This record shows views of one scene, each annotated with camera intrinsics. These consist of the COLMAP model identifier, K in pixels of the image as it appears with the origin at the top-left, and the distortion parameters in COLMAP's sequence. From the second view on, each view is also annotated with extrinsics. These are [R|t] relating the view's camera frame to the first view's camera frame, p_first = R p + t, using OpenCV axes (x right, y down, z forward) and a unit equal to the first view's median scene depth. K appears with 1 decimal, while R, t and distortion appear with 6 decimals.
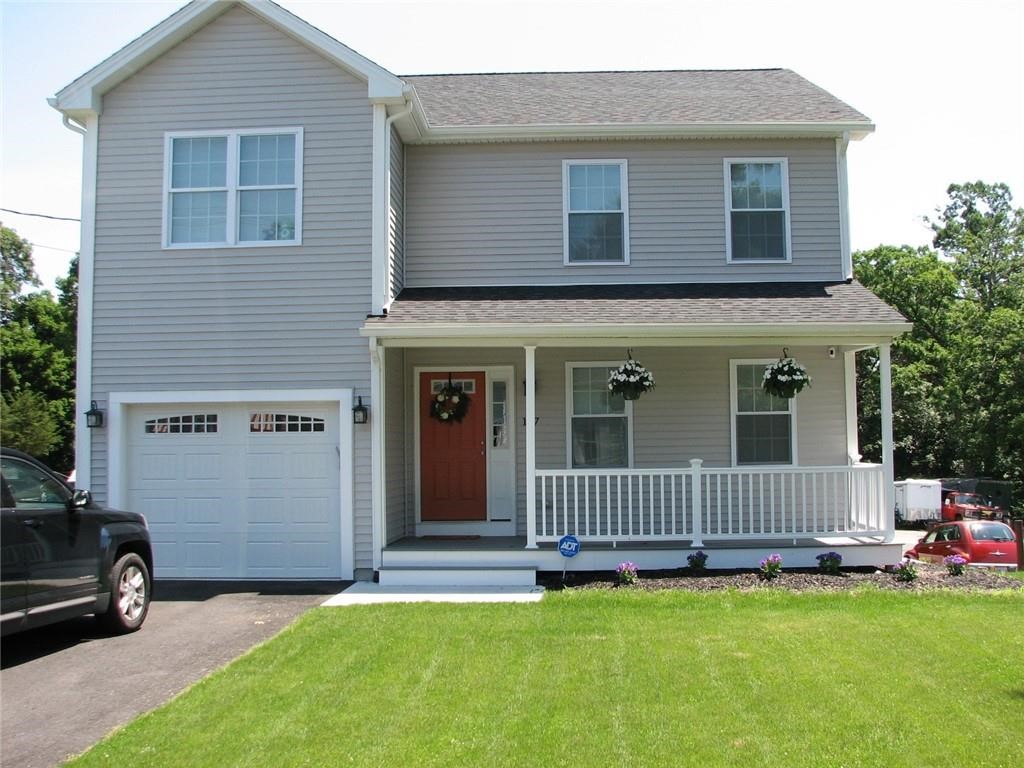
lens RADIAL K [[1108.6, 0, 540.6], [0, 1108.6, 384.9], [0, 0, 1]] dist [-0.234742, 0.329232]
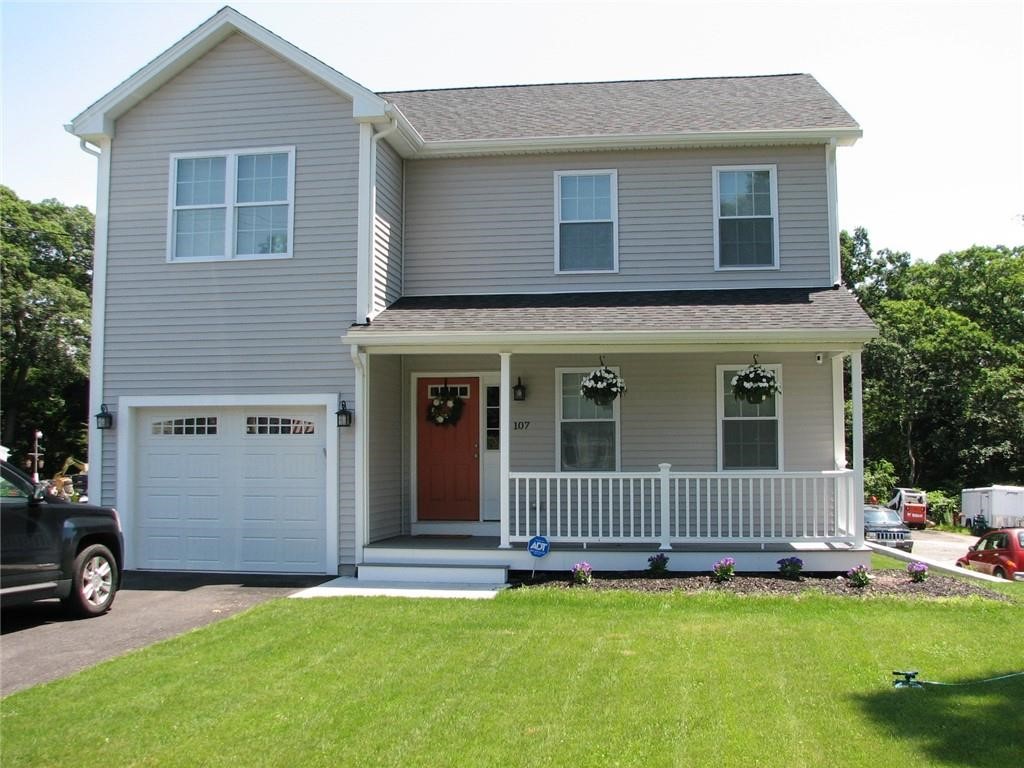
lens RADIAL K [[1108.6, 0, 540.6], [0, 1108.6, 384.9], [0, 0, 1]] dist [-0.234742, 0.329232]
pose [[0.994707, 0.001602, -0.102739, 0.128026], [-0.001827, 0.999996, -0.002102, -0.003005], [0.102735, 0.002279, 0.994706, -0.027875]]
